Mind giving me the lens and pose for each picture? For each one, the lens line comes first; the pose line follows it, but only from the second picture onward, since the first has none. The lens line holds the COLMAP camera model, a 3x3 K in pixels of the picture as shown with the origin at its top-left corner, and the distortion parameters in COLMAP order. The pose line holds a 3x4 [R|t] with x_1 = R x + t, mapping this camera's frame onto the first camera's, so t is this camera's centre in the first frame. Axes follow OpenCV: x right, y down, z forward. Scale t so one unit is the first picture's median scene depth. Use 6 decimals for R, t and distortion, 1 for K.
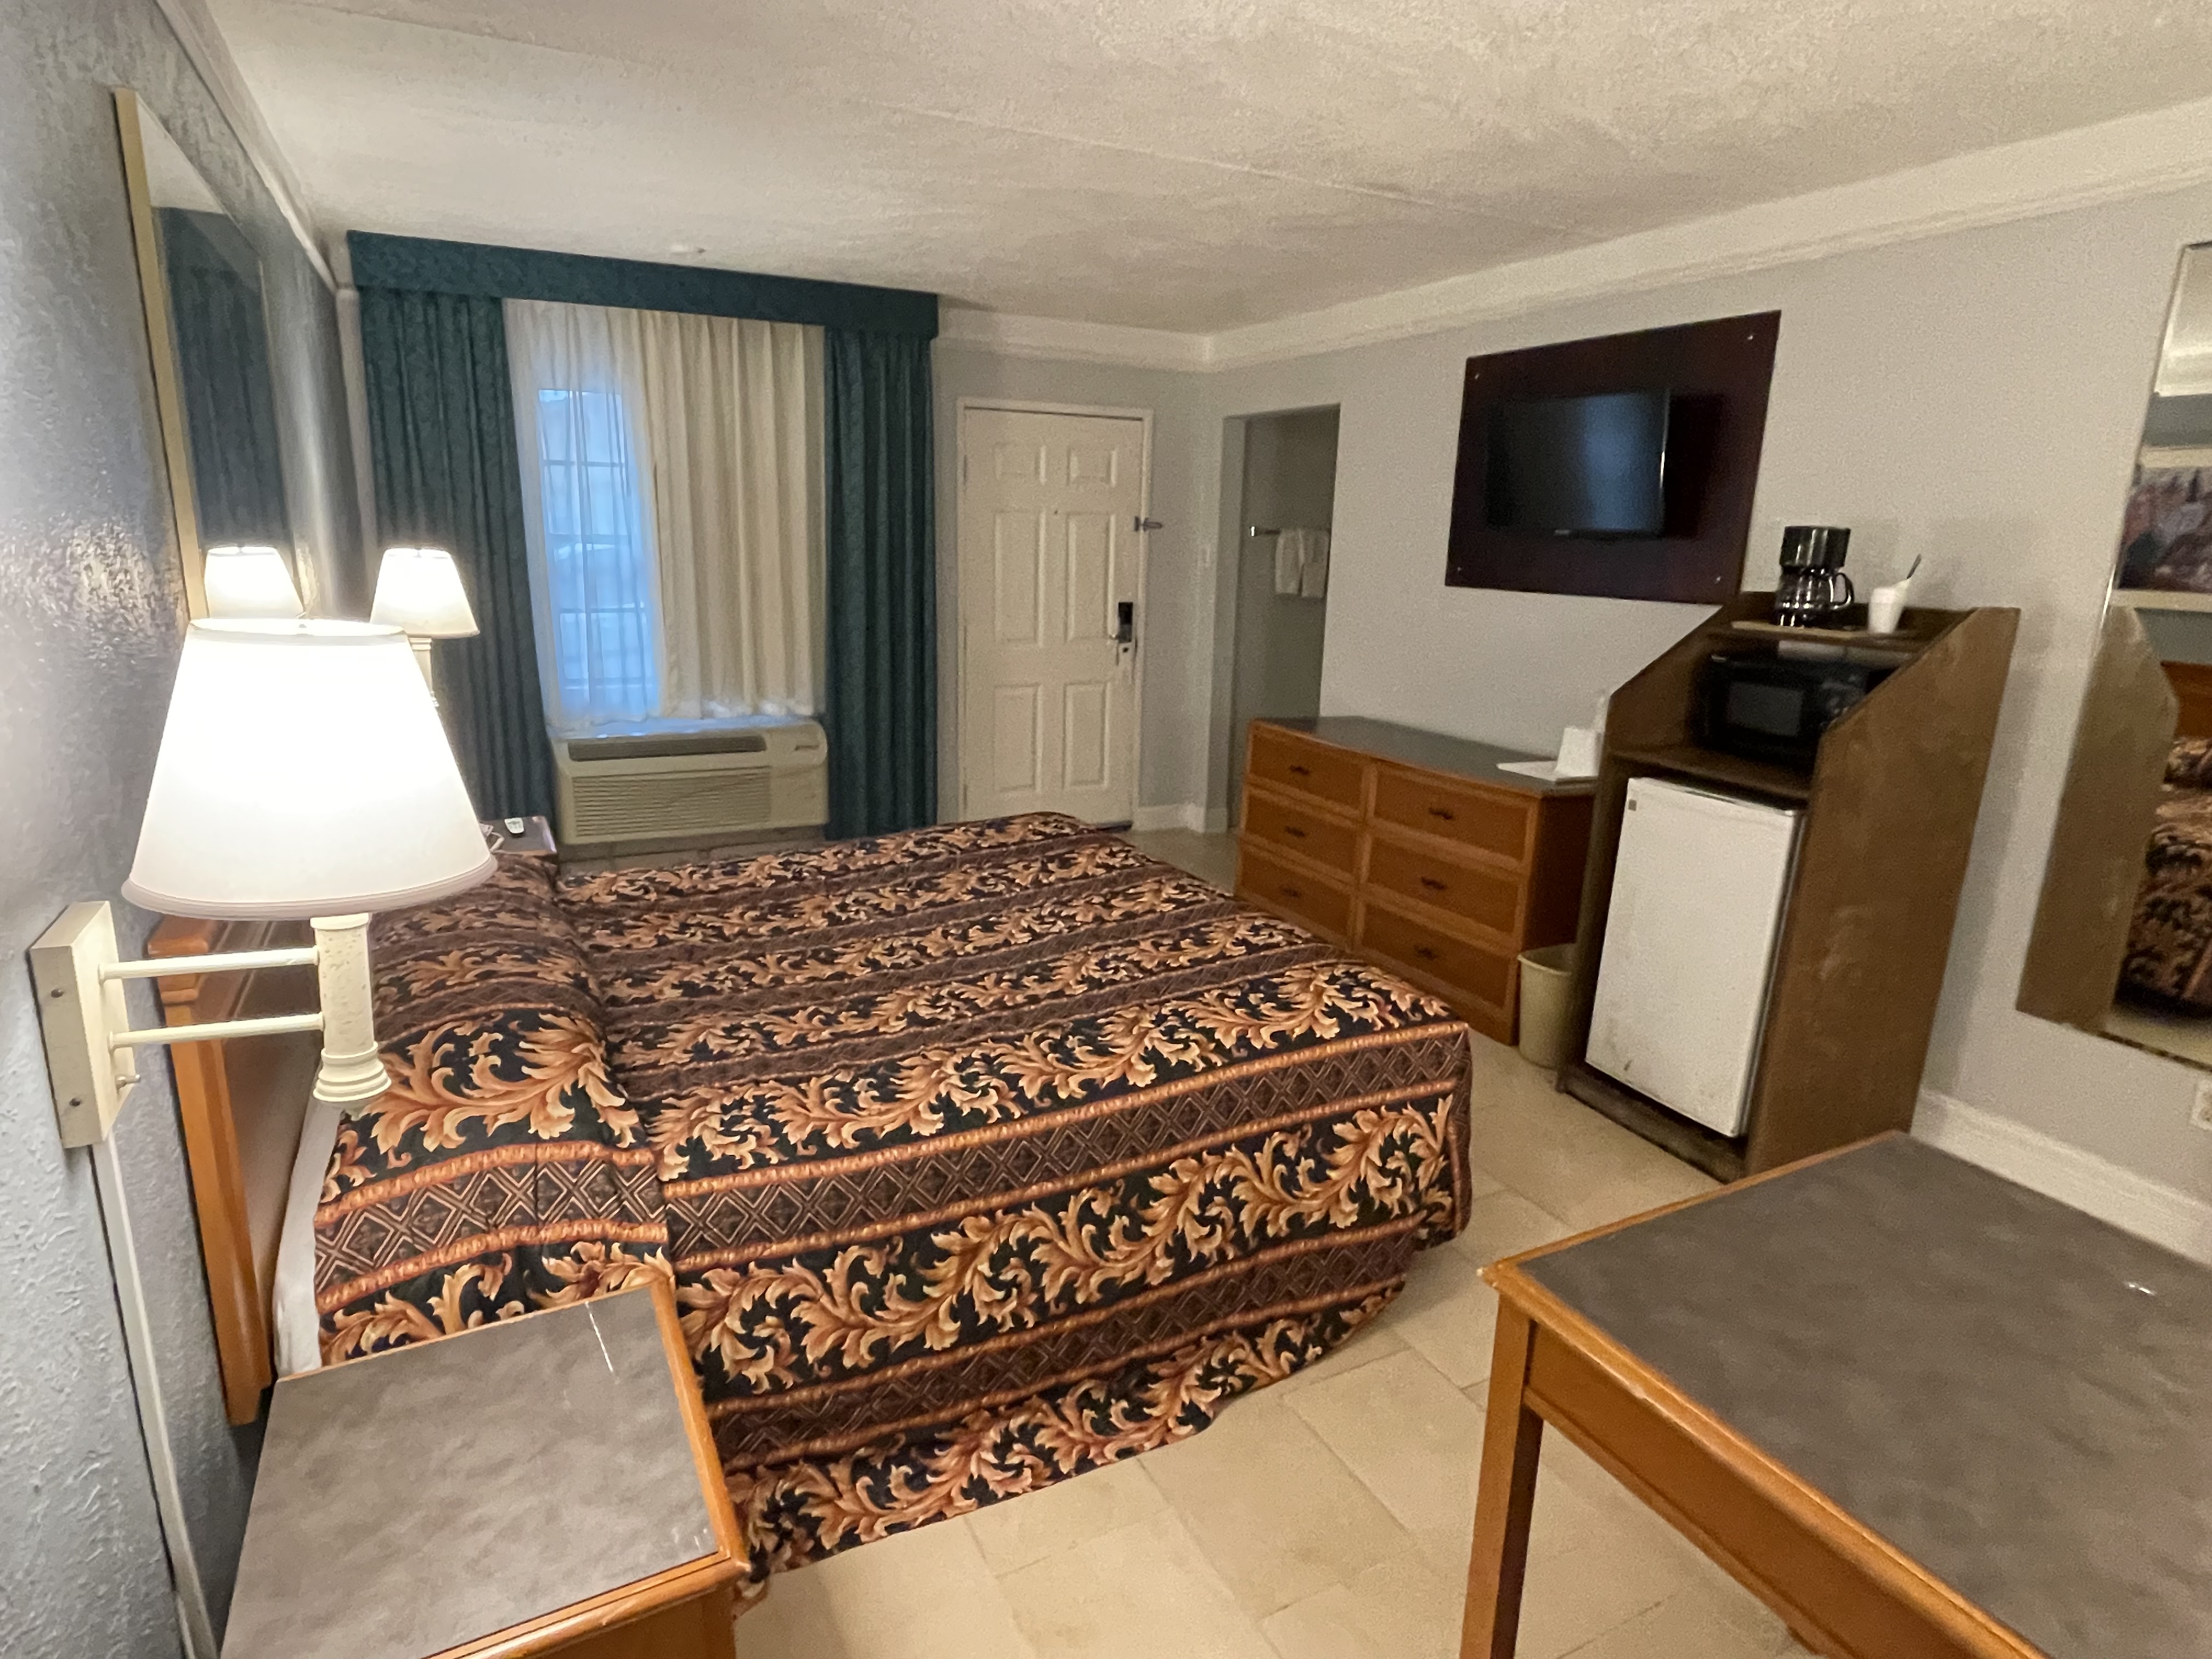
lens RADIAL K [[1217.4, 0, 1098.2], [0, 1217.4, 827.3], [0, 0, 1]] dist [-0.003286, 0.000447]
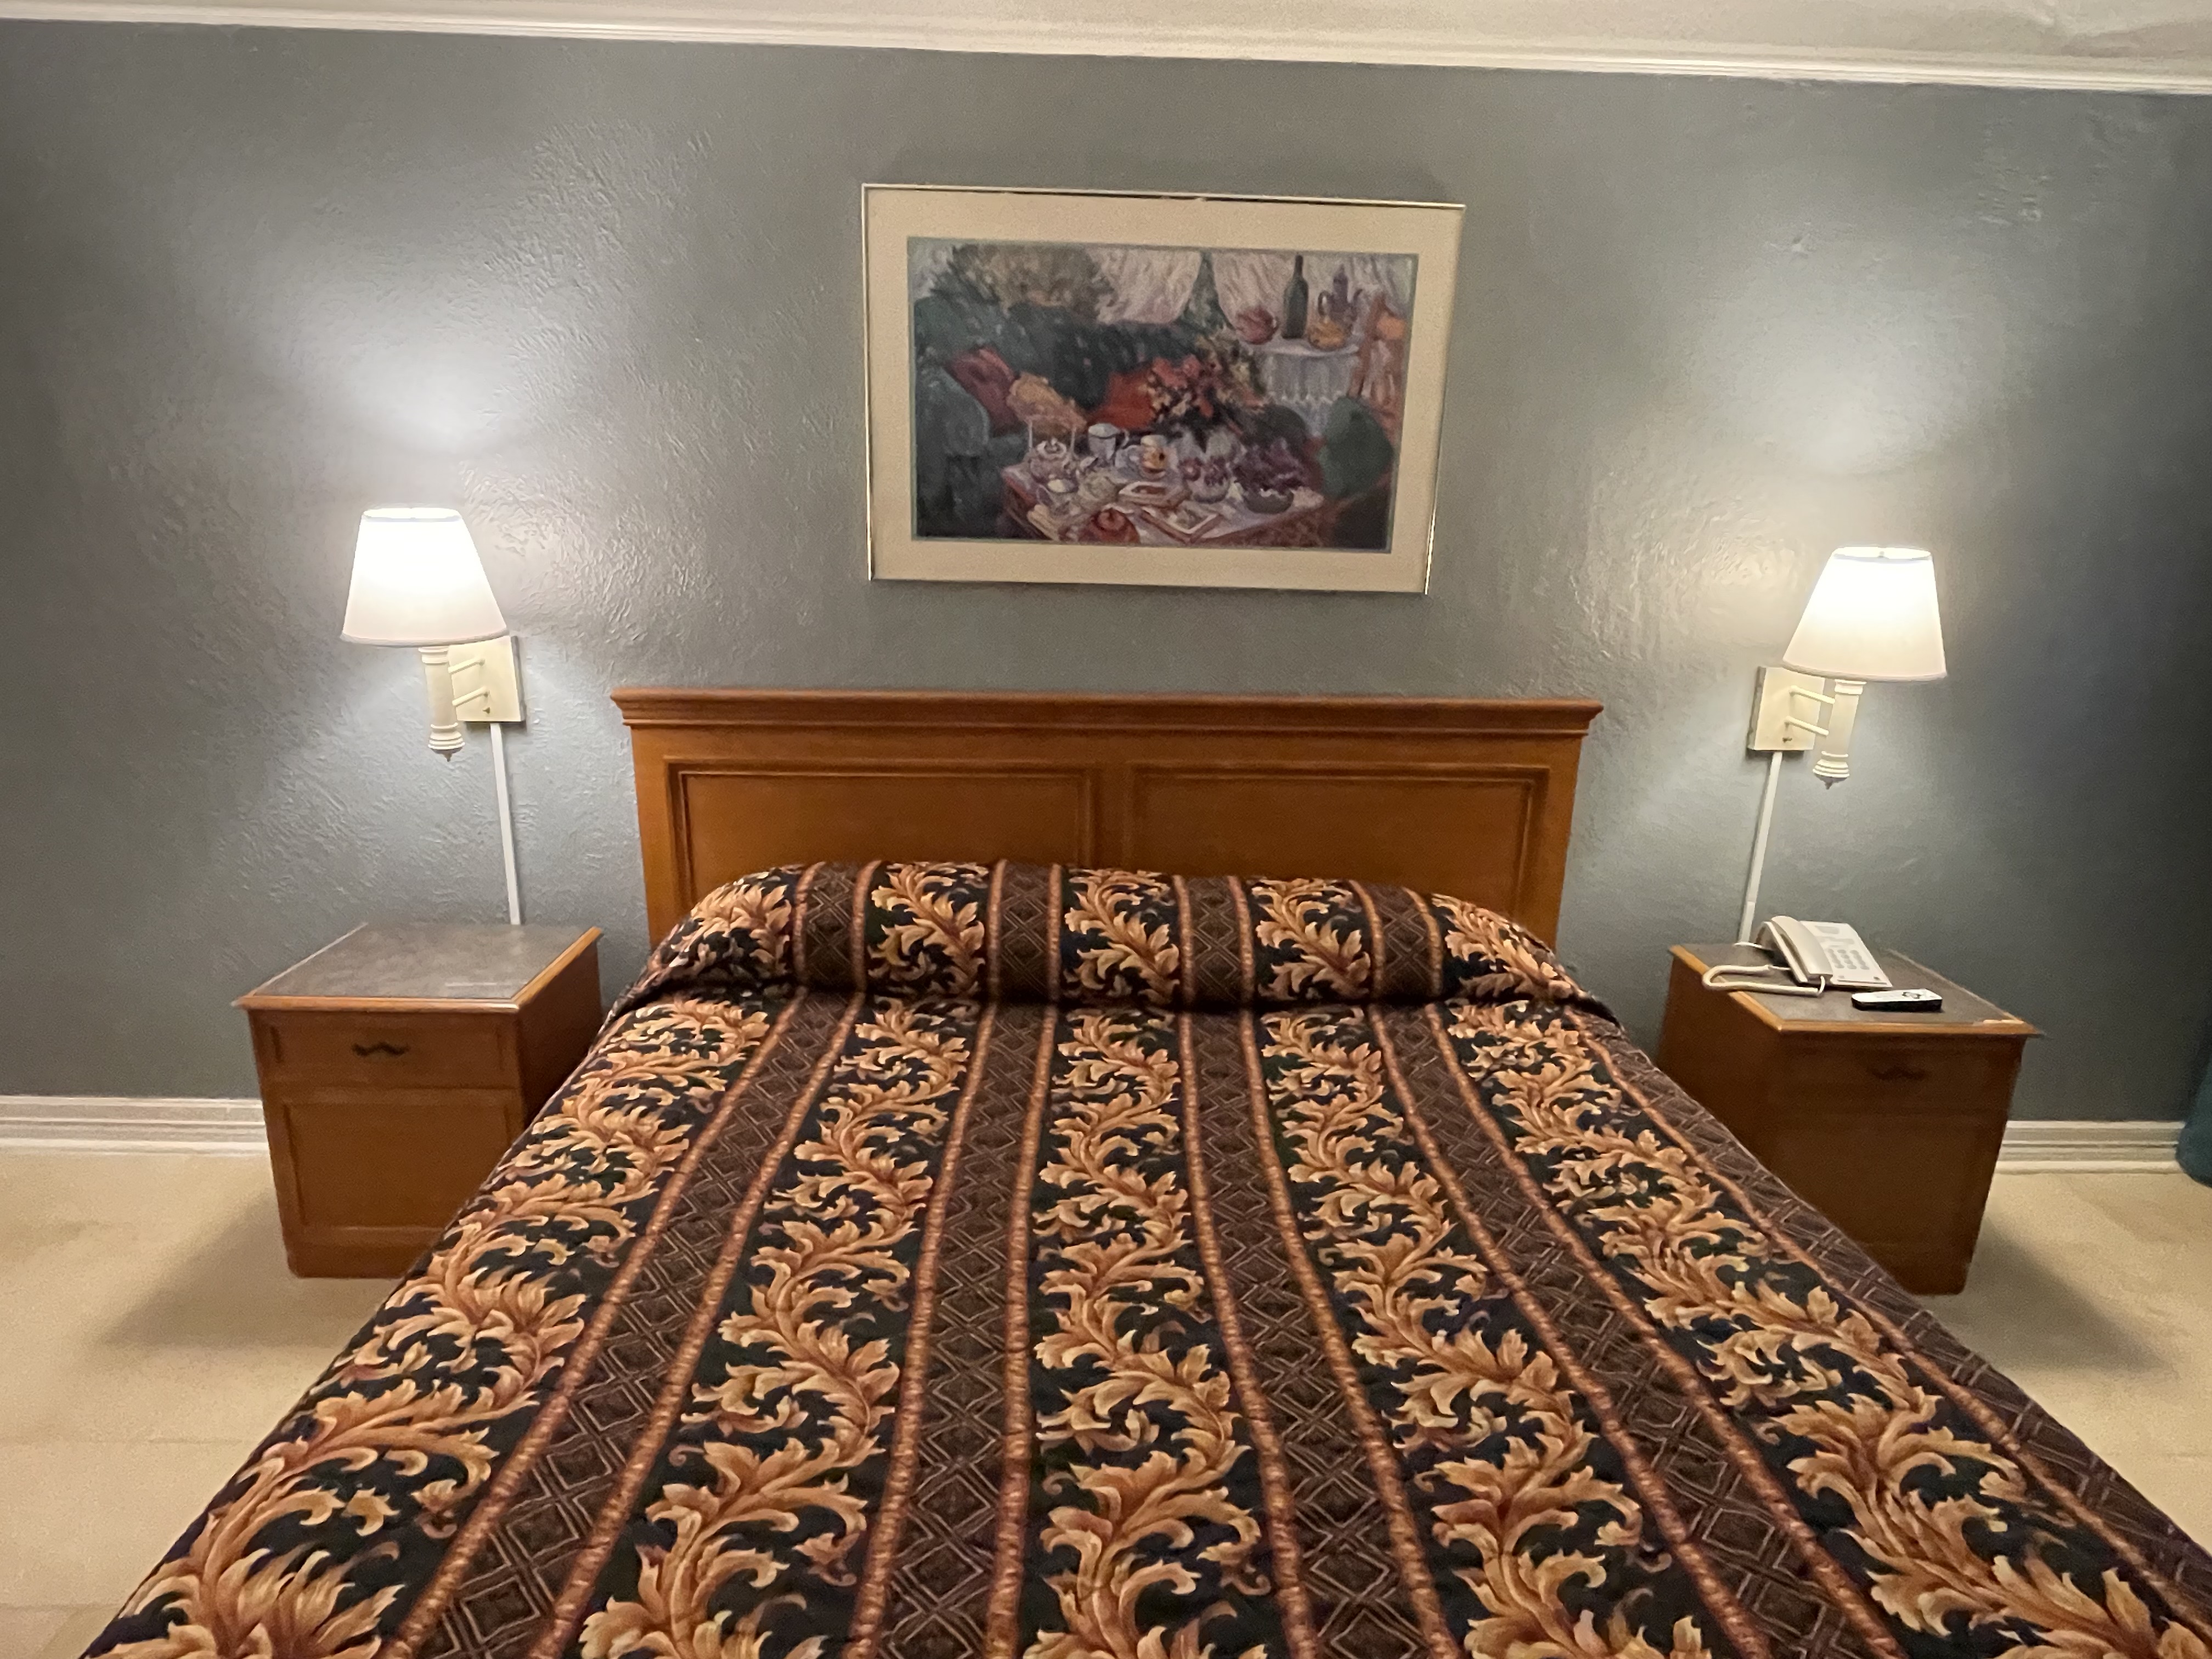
lens RADIAL K [[1217.4, 0, 1098.6], [0, 1217.4, 826.1], [0, 0, 1]] dist [-0.003286, 0.000447]
pose [[-0.433567, 0.213446, -0.875477, 0.251670], [-0.245761, 0.906703, 0.342769, -0.218155], [0.866961, 0.363772, -0.340660, 0.934571]]
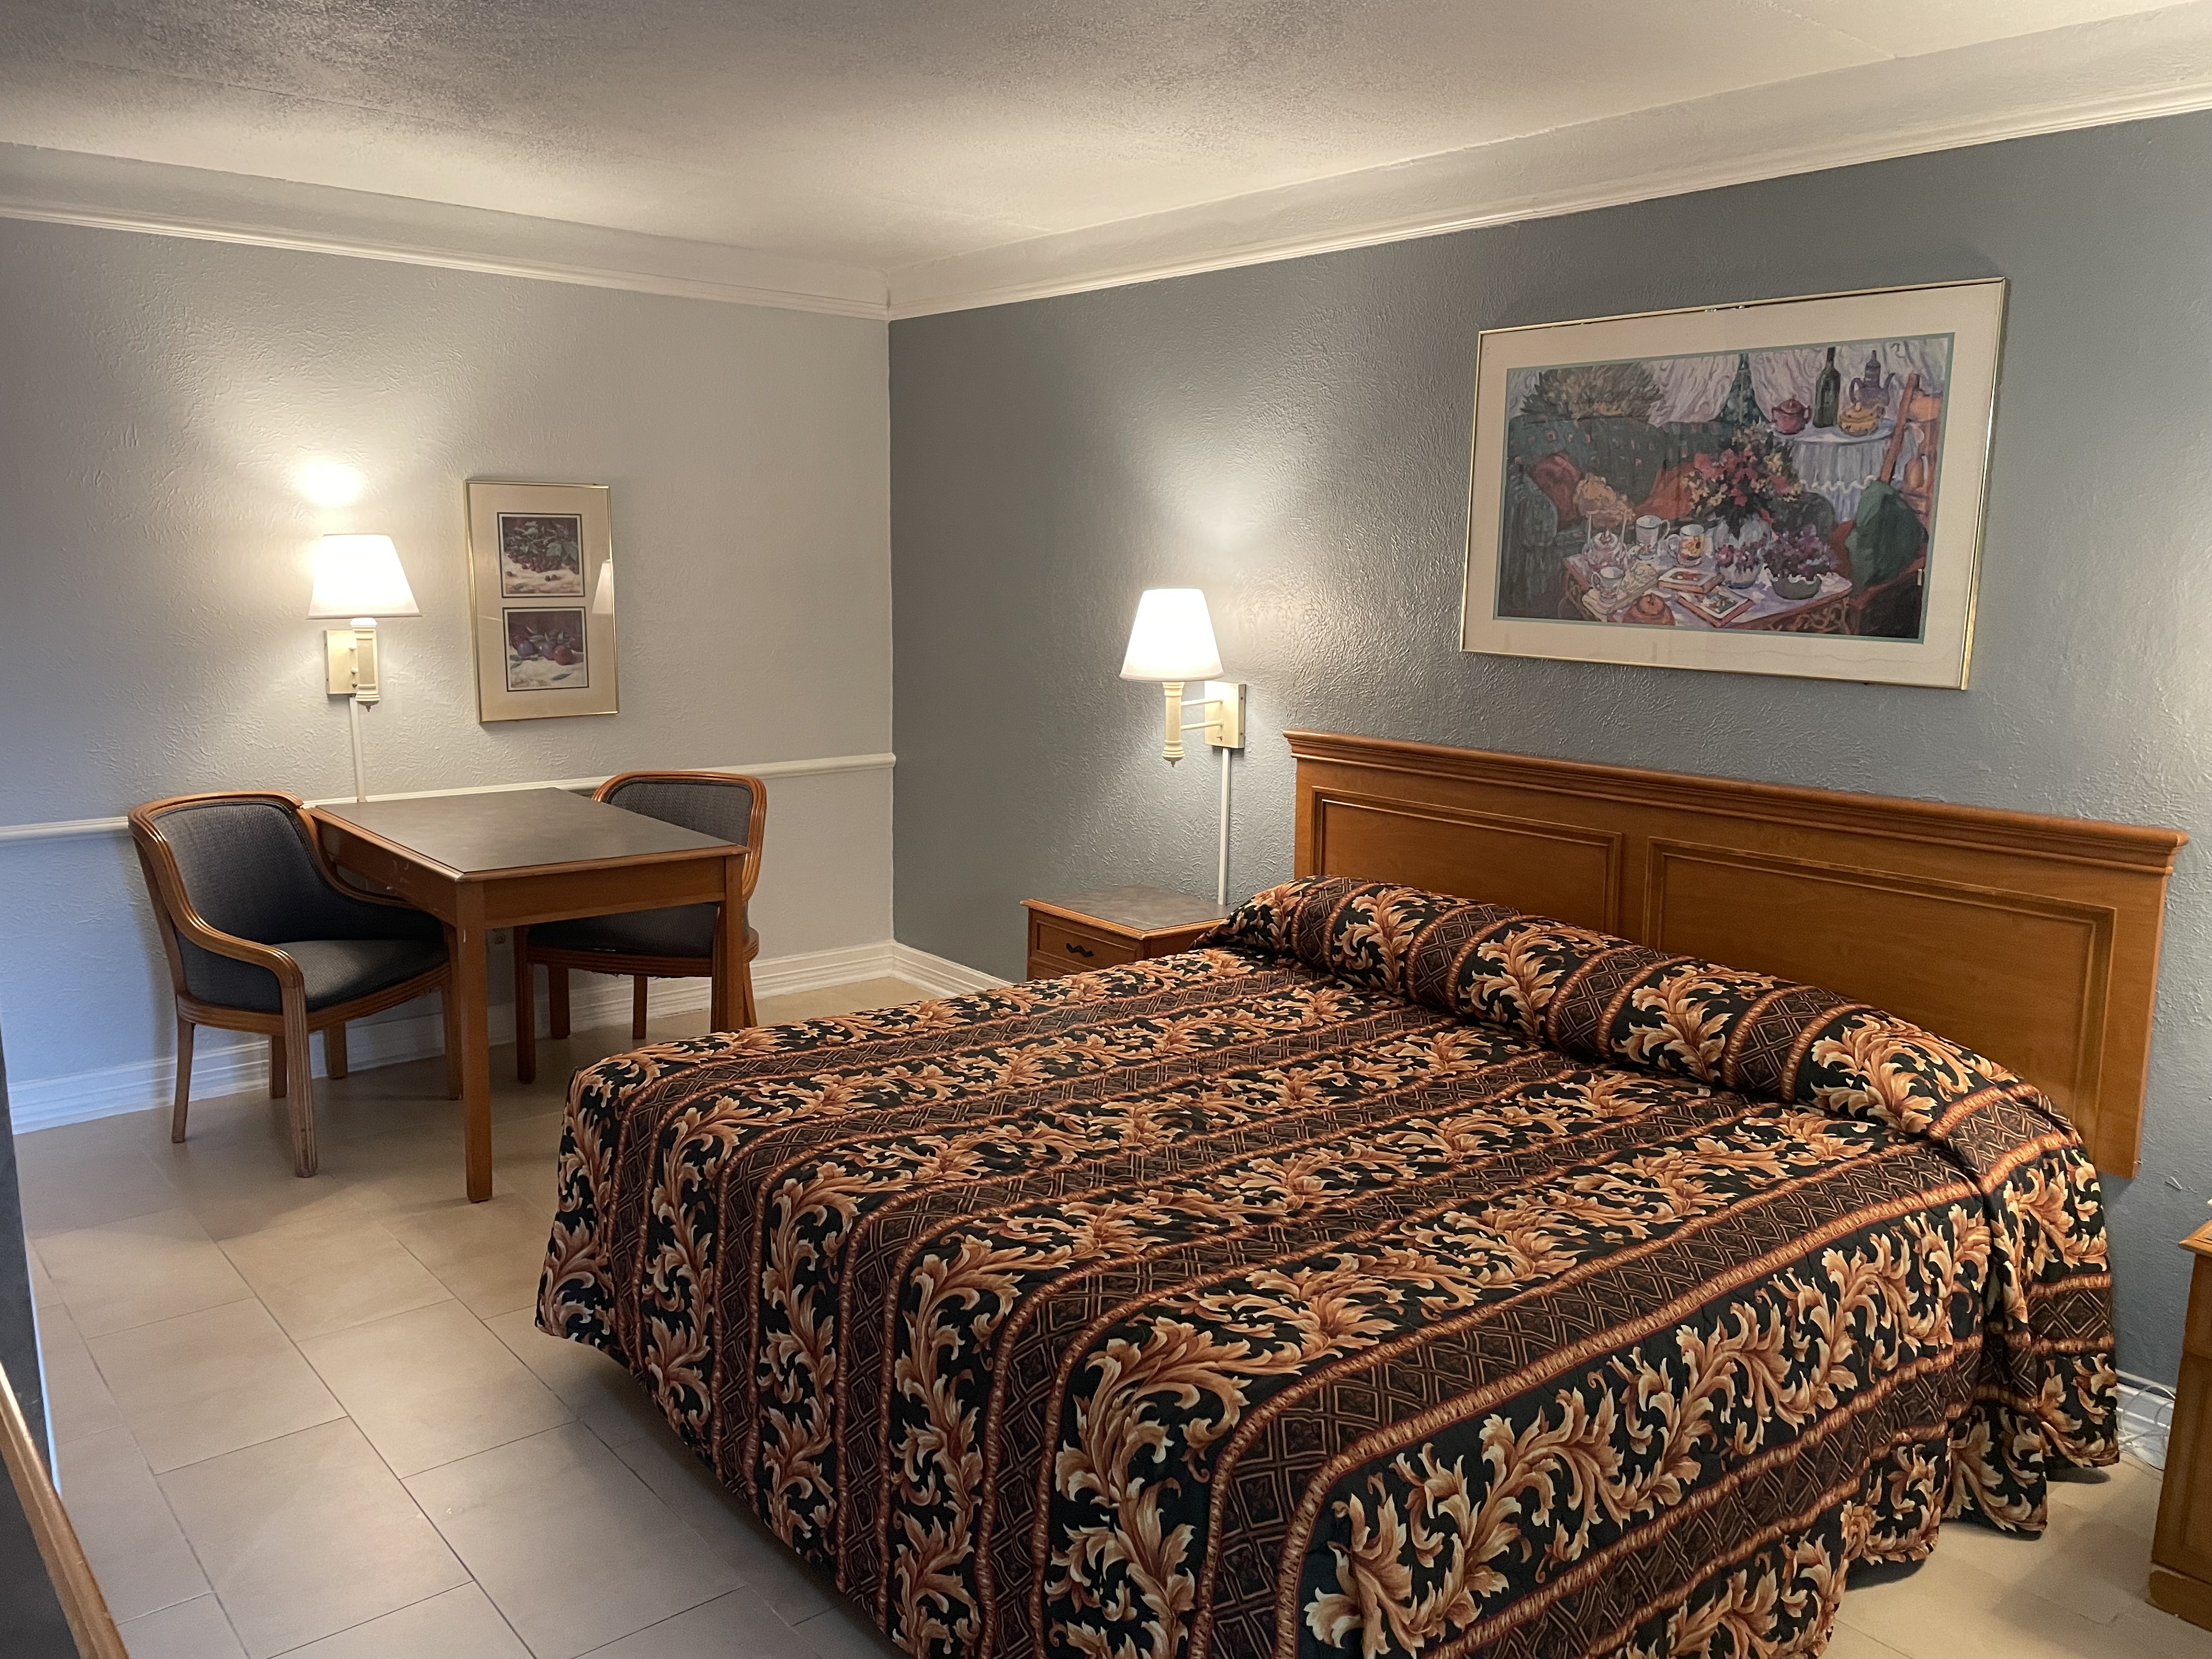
lens RADIAL K [[1667.1, 0, 1106.2], [0, 1667.1, 809.7], [0, 0, 1]] dist [0.078442, -0.091305]
pose [[-0.973257, -0.001651, -0.229713, 0.148610], [-0.090453, 0.921947, 0.376606, -0.386919], [0.211161, 0.387313, -0.897441, 1.562510]]
